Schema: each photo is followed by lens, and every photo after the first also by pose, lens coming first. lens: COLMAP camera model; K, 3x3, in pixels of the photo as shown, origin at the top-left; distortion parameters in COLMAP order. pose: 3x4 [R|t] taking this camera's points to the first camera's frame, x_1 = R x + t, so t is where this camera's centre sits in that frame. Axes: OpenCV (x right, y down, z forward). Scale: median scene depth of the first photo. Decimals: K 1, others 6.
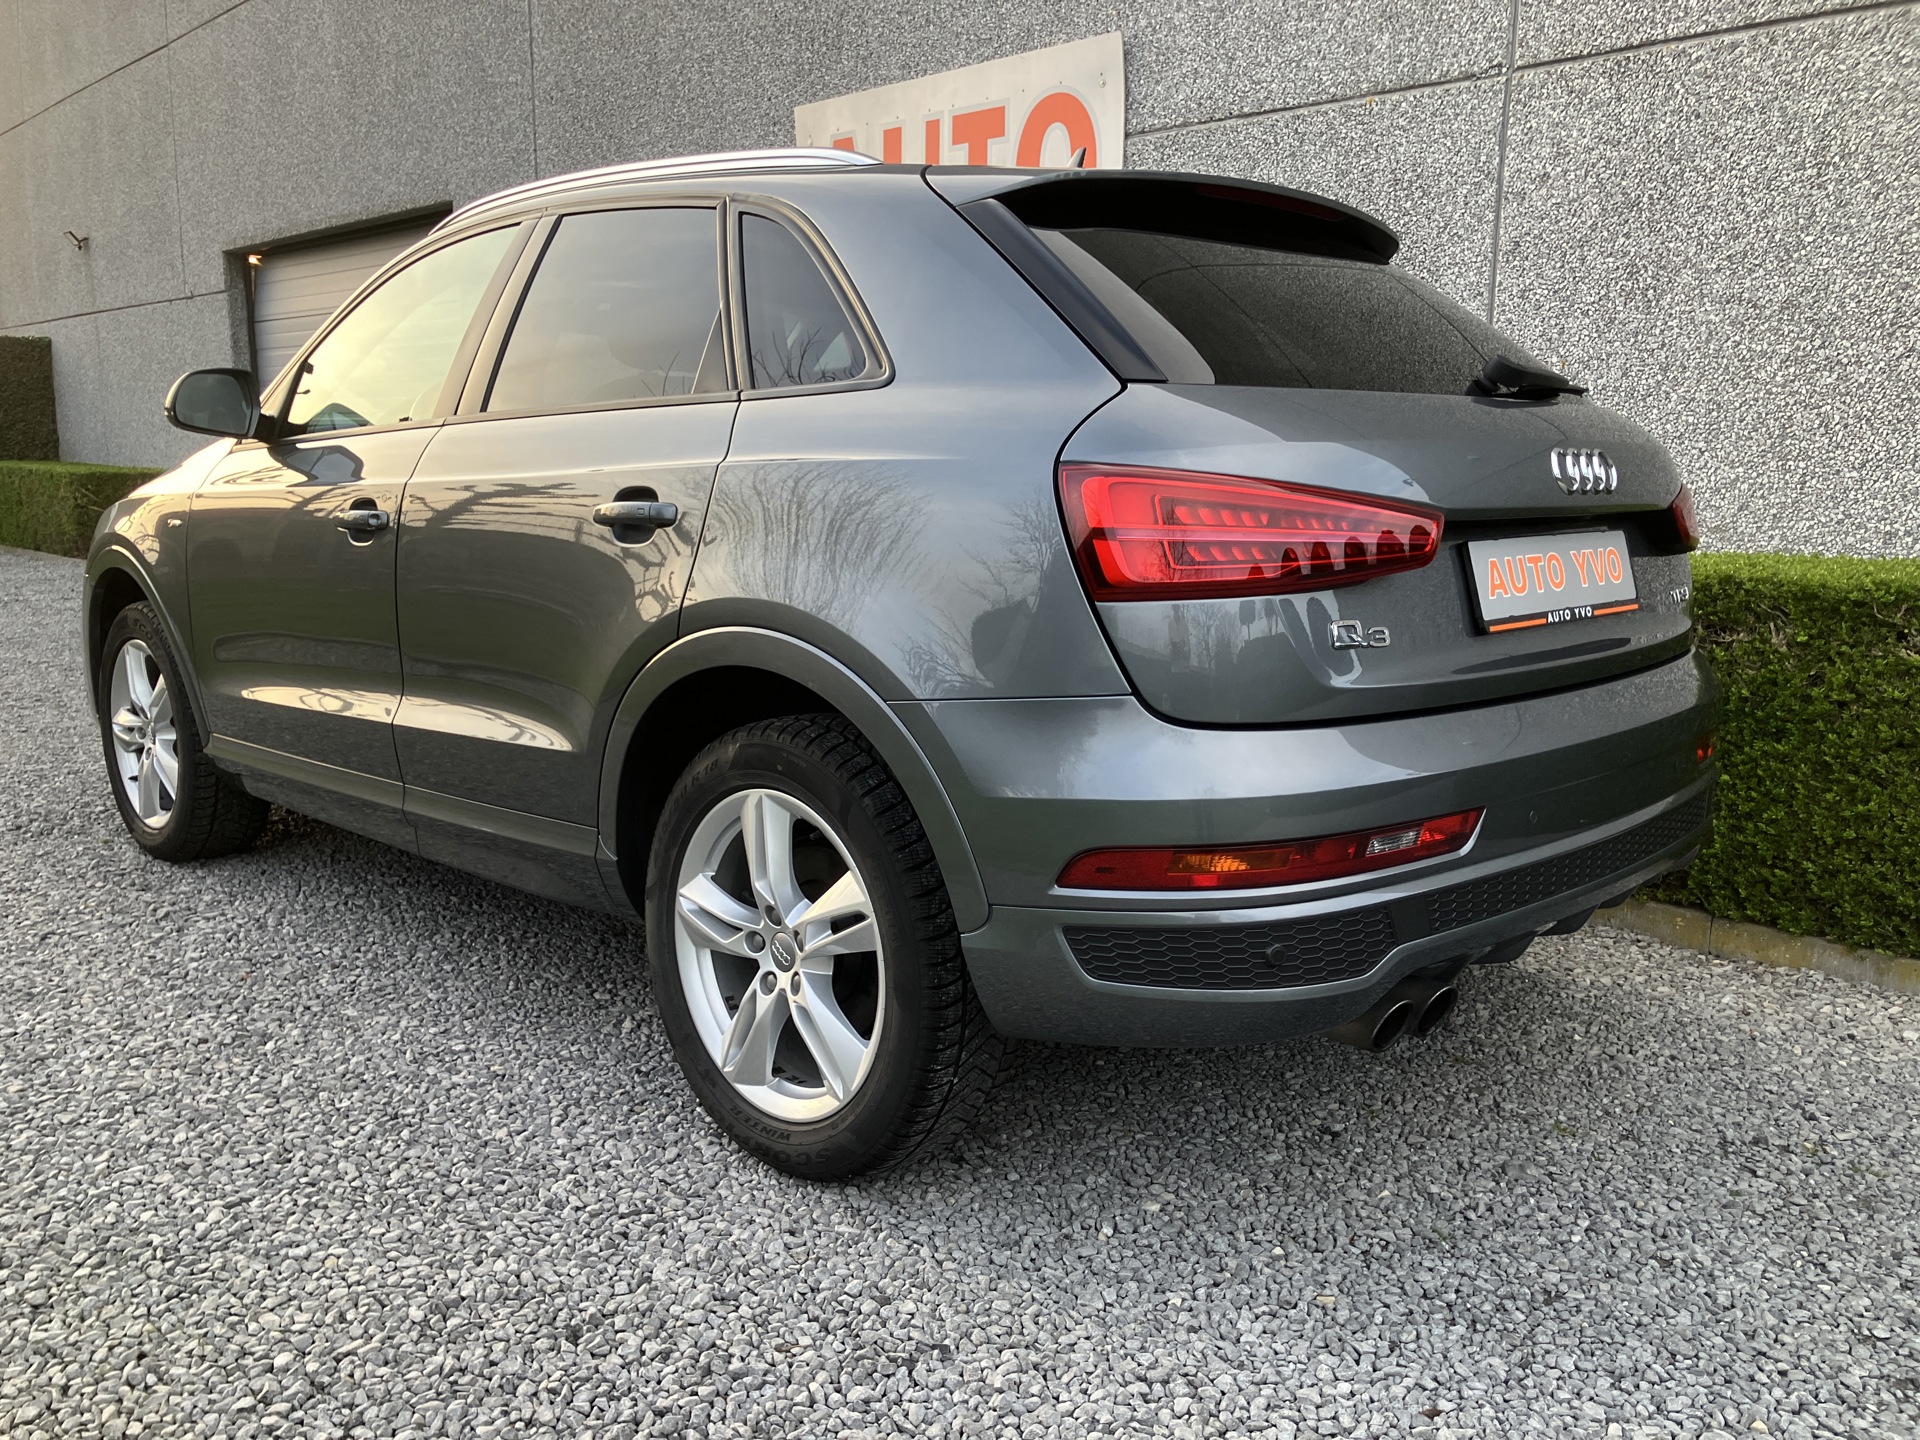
lens RADIAL K [[1604.8, 0, 943.3], [0, 1604.8, 711.7], [0, 0, 1]] dist [-0.005578, 0.034817]
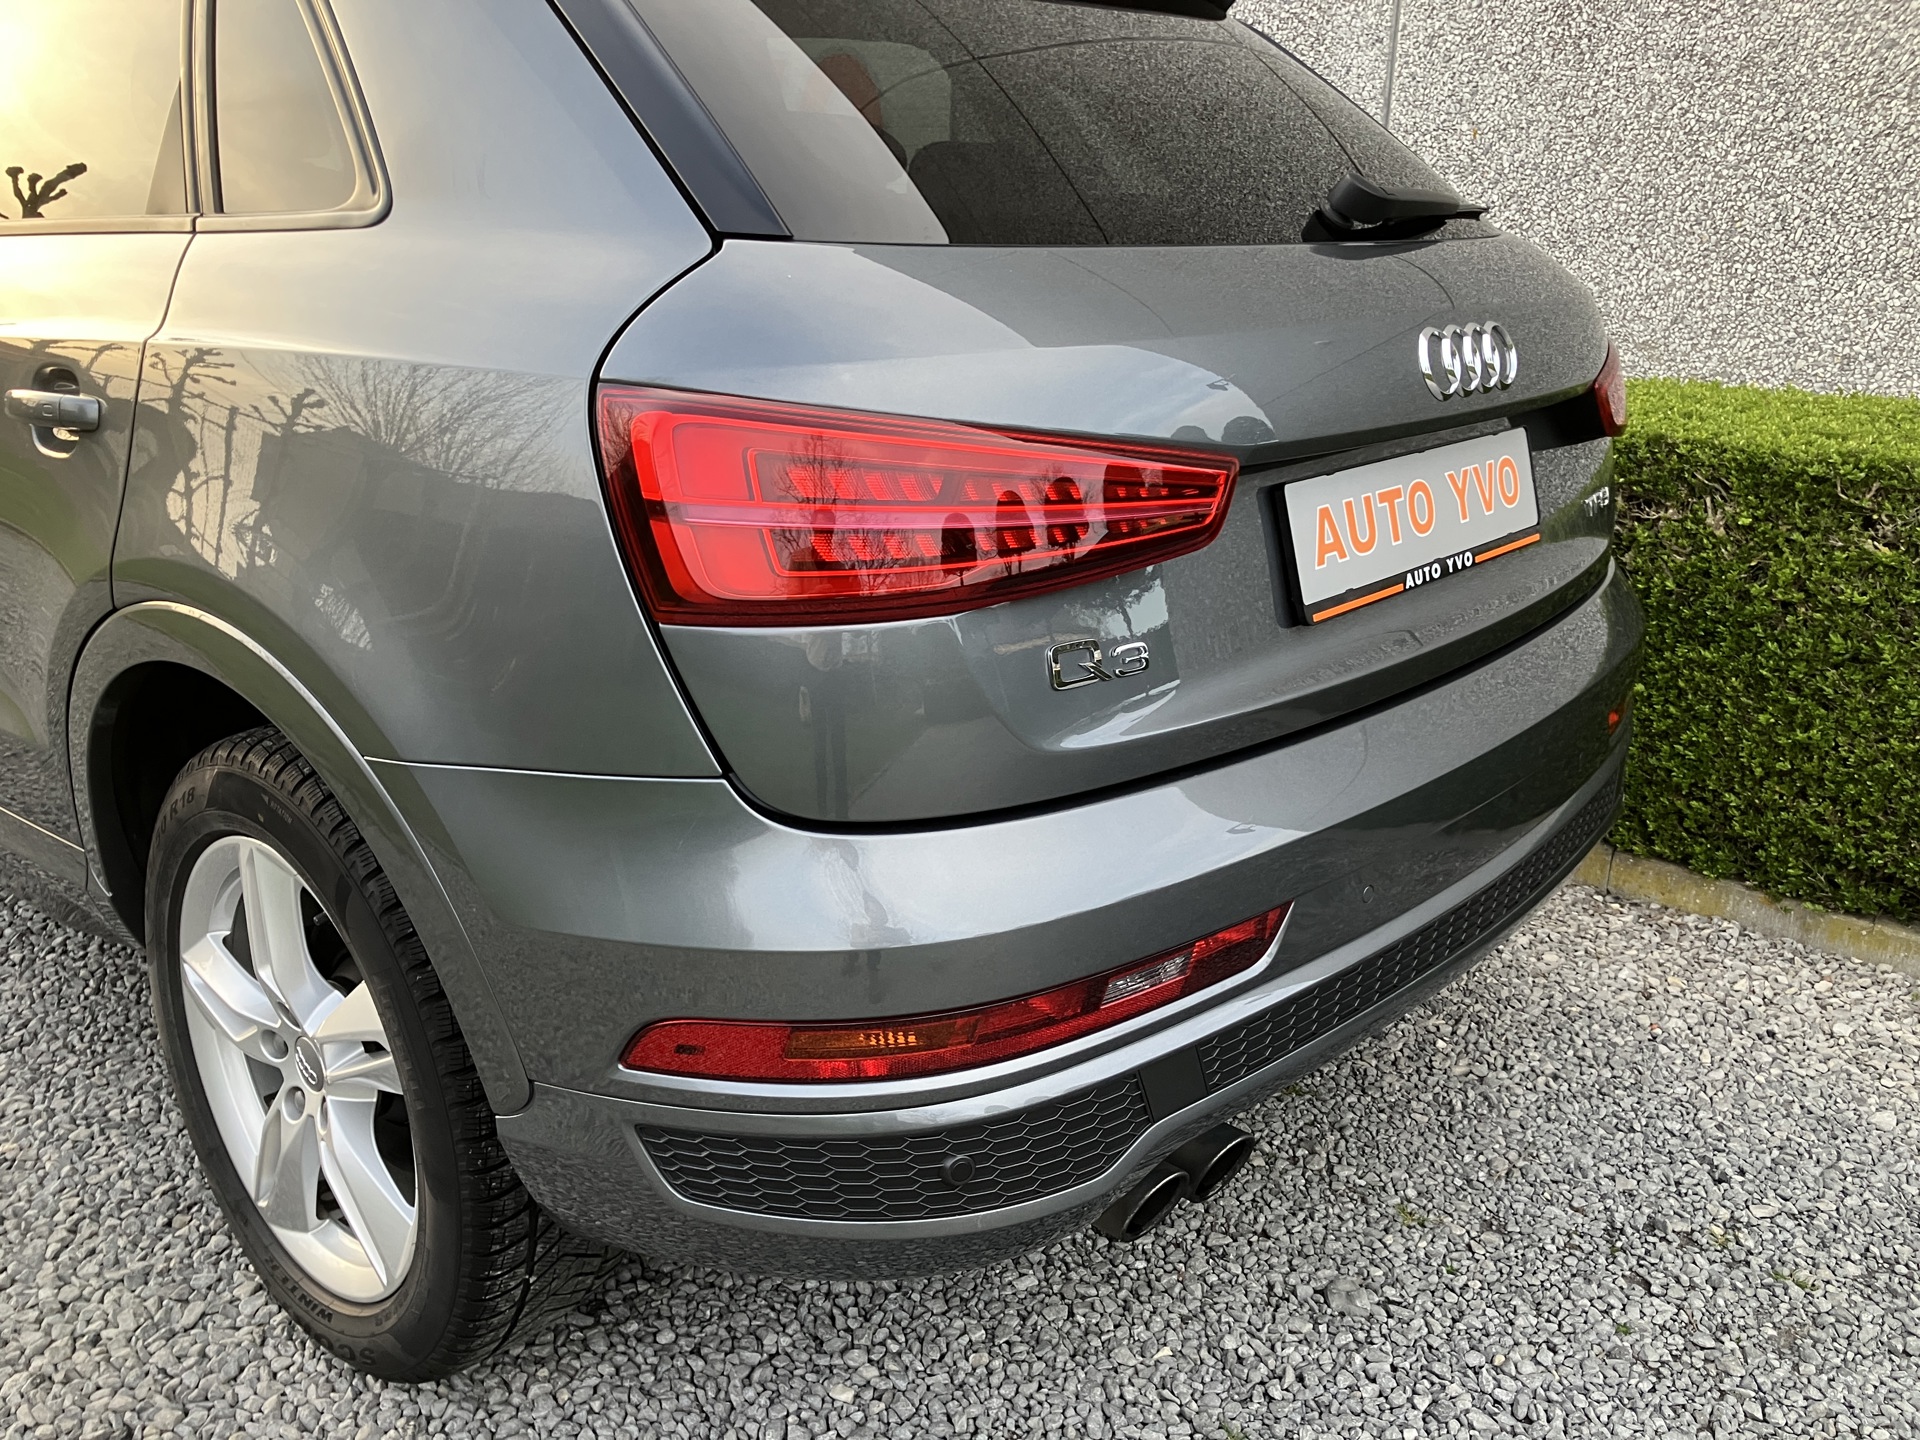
lens RADIAL K [[1608.7, 0, 973.6], [0, 1608.7, 719.7], [0, 0, 1]] dist [-0.008235, 0.040541]
pose [[0.997673, -0.015445, 0.066411, 0.106689], [0.004680, 0.987221, 0.159291, -0.079196], [-0.068023, -0.158609, 0.984995, 0.240447]]
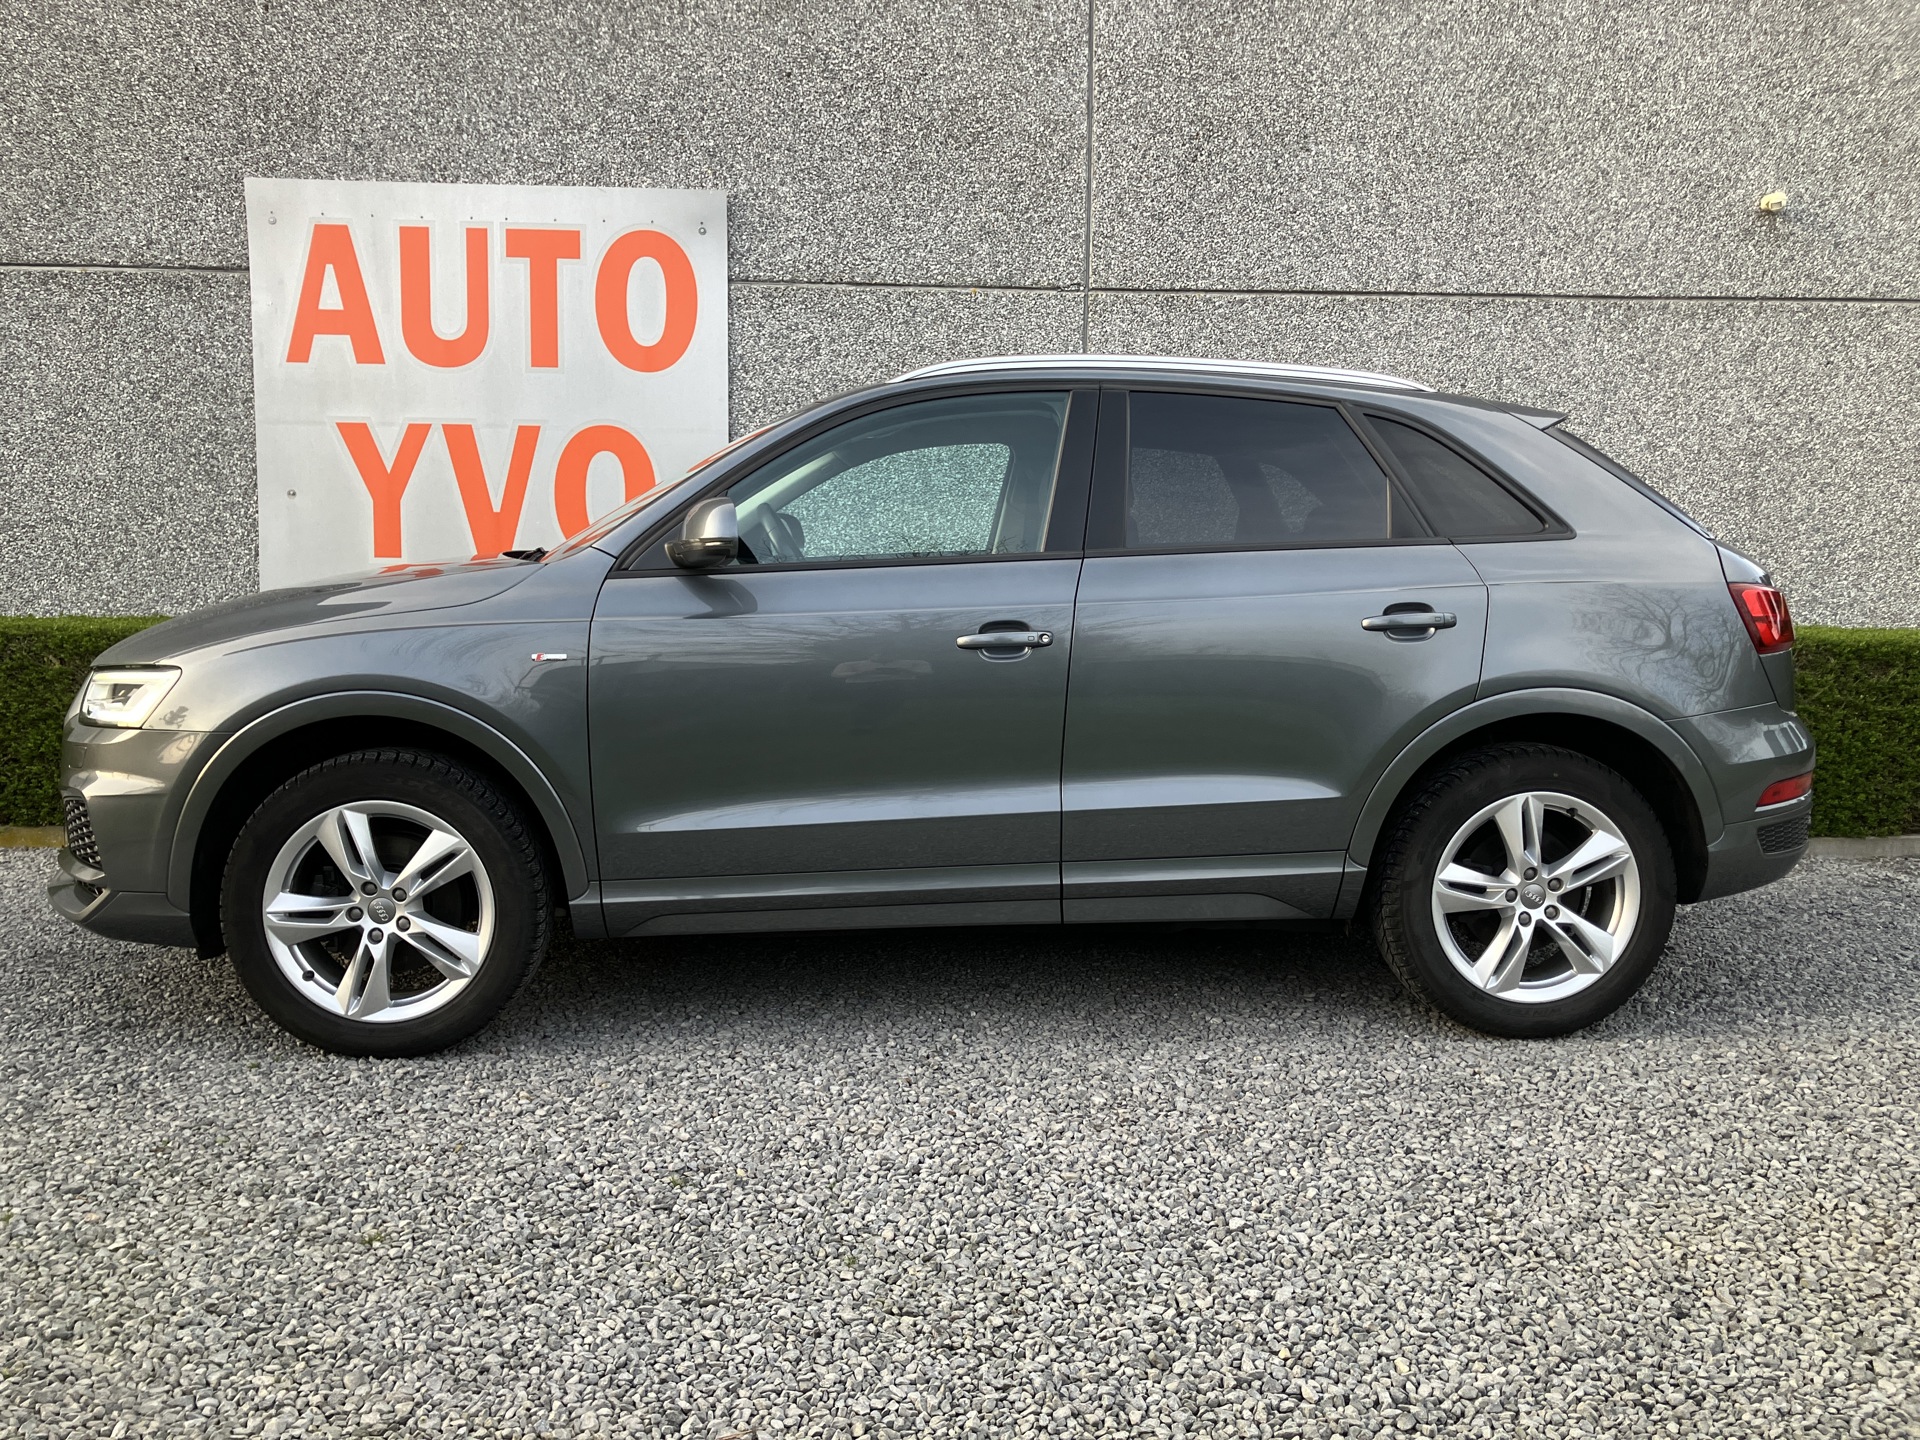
lens RADIAL K [[1608.1, 0, 960.0], [0, 1608.1, 720.0], [0, 0, 1]] dist [-0.012924, 0.048051]
pose [[0.656545, -0.082627, 0.749747, -1.308161], [0.115980, 0.993220, 0.007897, -0.077945], [-0.745317, 0.081771, 0.661677, 0.294768]]
